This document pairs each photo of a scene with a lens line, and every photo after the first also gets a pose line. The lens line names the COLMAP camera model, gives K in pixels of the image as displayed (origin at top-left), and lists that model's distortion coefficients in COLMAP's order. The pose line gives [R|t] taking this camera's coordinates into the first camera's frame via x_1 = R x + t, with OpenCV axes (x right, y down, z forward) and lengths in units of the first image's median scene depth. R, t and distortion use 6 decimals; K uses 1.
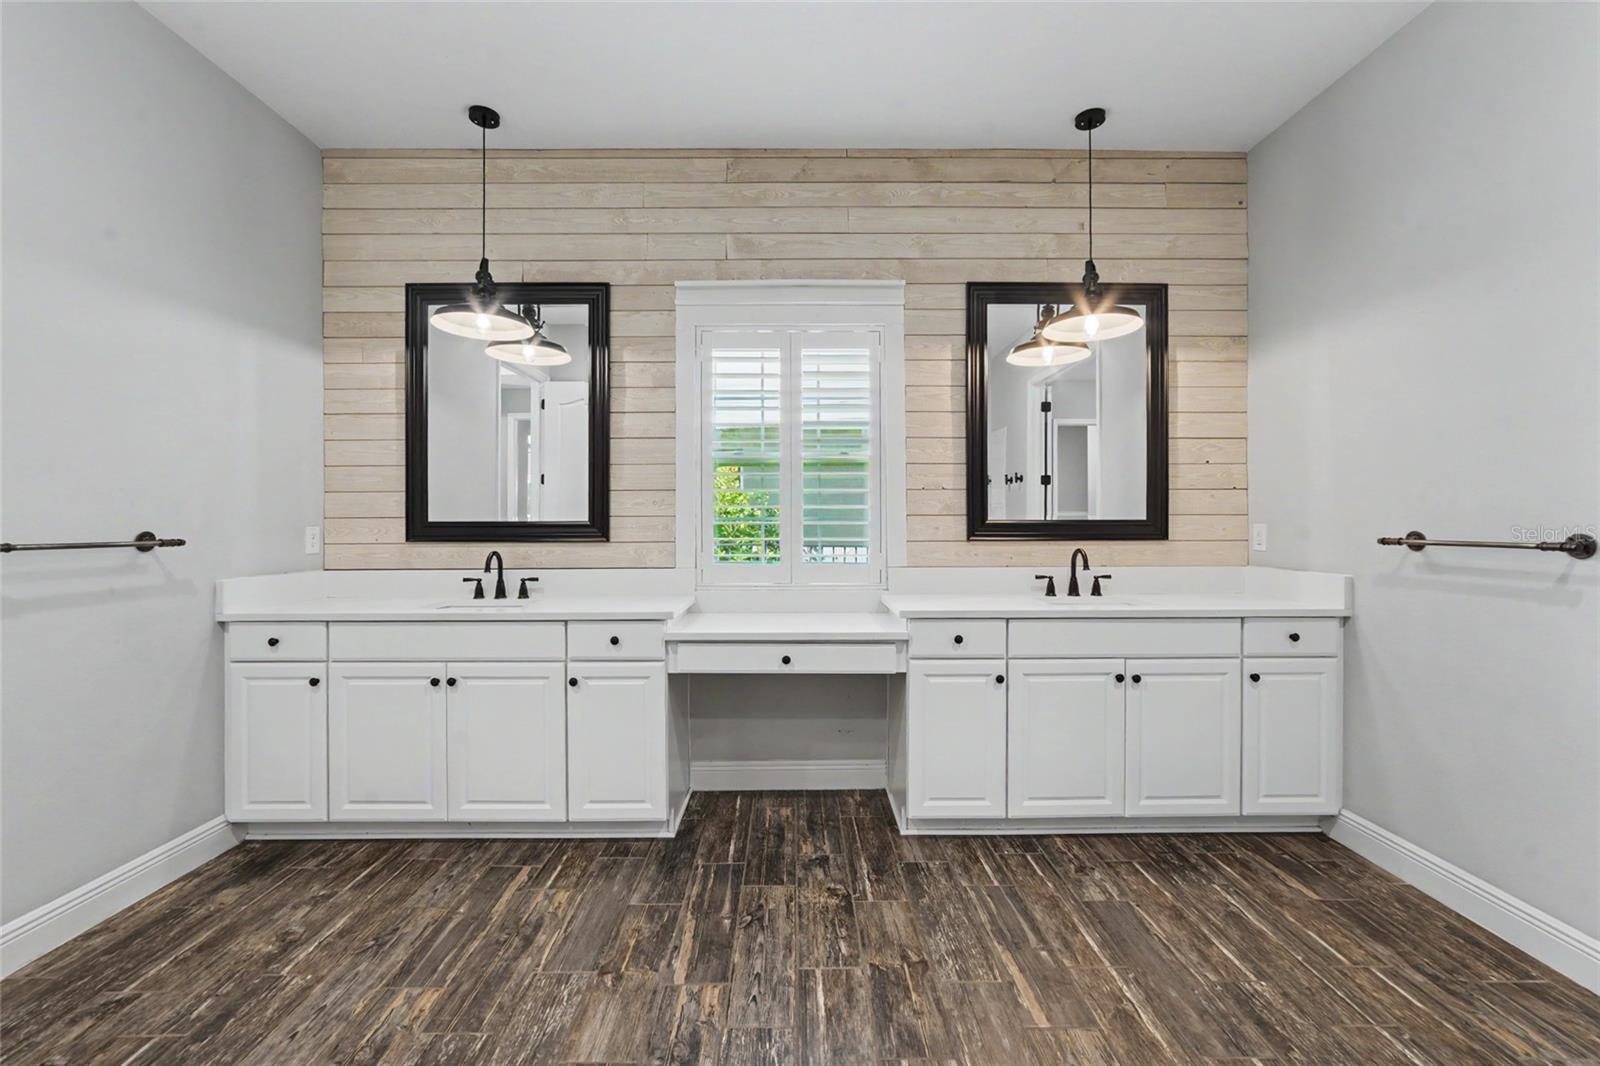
lens RADIAL K [[646.6, 0, 785.0], [0, 646.6, 525.2], [0, 0, 1]] dist [-0.022460, 0.006838]
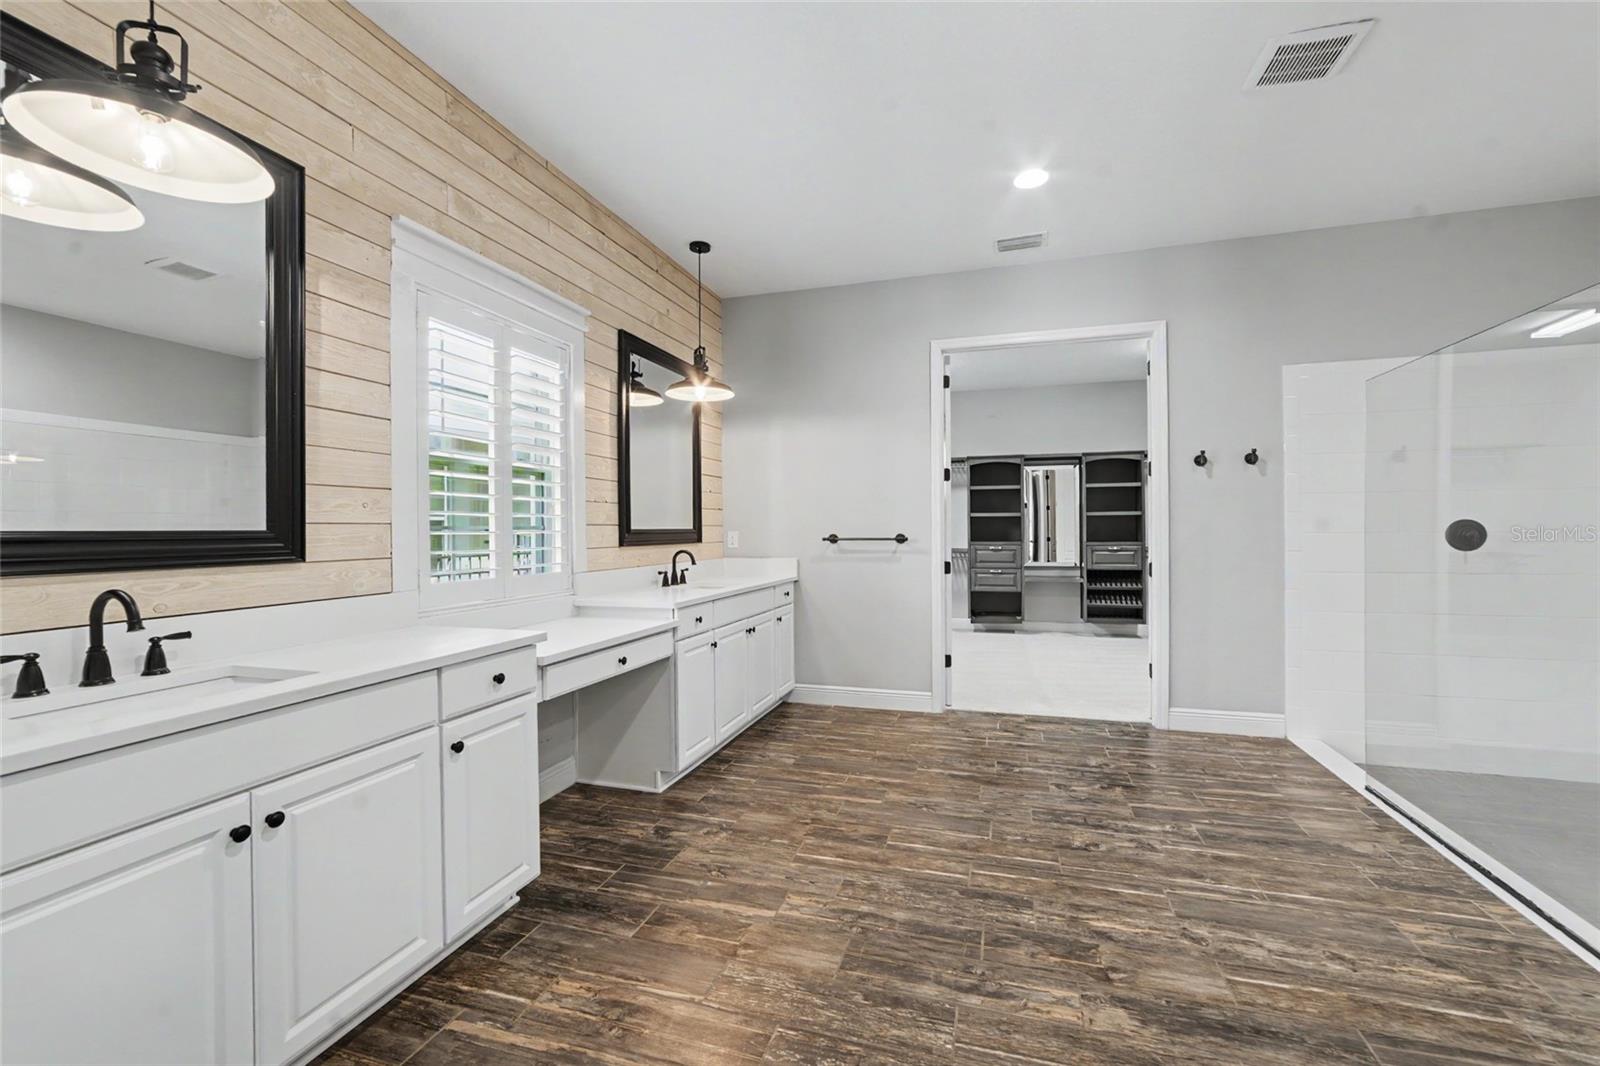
lens RADIAL K [[626.8, 0, 797.4], [0, 626.8, 526.7], [0, 0, 1]] dist [-0.017090, 0.005452]
pose [[0.329722, 0.003653, 0.944071, -0.868239], [0.009861, 0.999925, -0.007313, -0.000507], [-0.944027, 0.011721, 0.329661, 0.391369]]
